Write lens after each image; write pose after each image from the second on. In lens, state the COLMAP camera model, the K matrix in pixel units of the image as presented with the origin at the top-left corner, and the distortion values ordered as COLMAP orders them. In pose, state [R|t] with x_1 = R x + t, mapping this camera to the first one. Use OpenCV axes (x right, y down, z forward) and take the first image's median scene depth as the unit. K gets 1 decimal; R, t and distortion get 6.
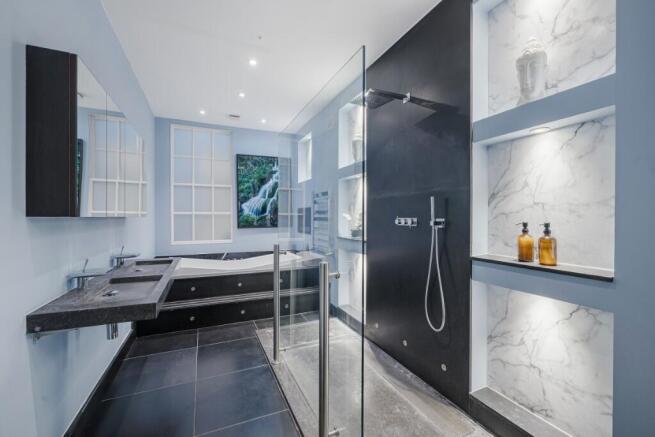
lens RADIAL K [[270.2, 0, 326.1], [0, 270.2, 221.2], [0, 0, 1]] dist [0.001195, 0.000329]
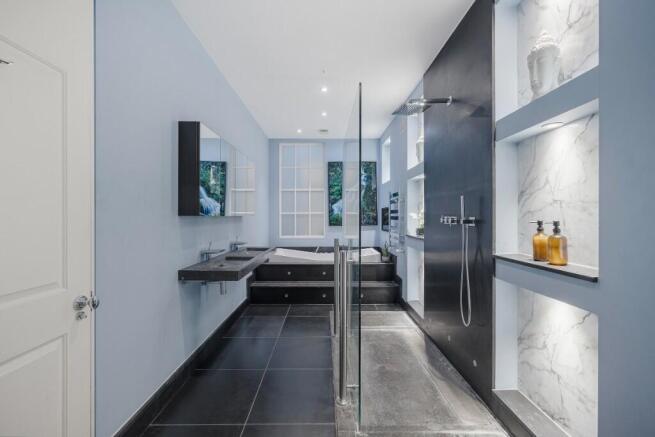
lens RADIAL K [[270.2, 0, 326.1], [0, 270.2, 221.2], [0, 0, 1]] dist [0.001195, 0.000329]
pose [[0.913613, 0.006165, -0.406538, 0.372799], [-0.005430, 0.999981, 0.002961, 0.006251], [0.406548, -0.000497, 0.913629, -0.176423]]
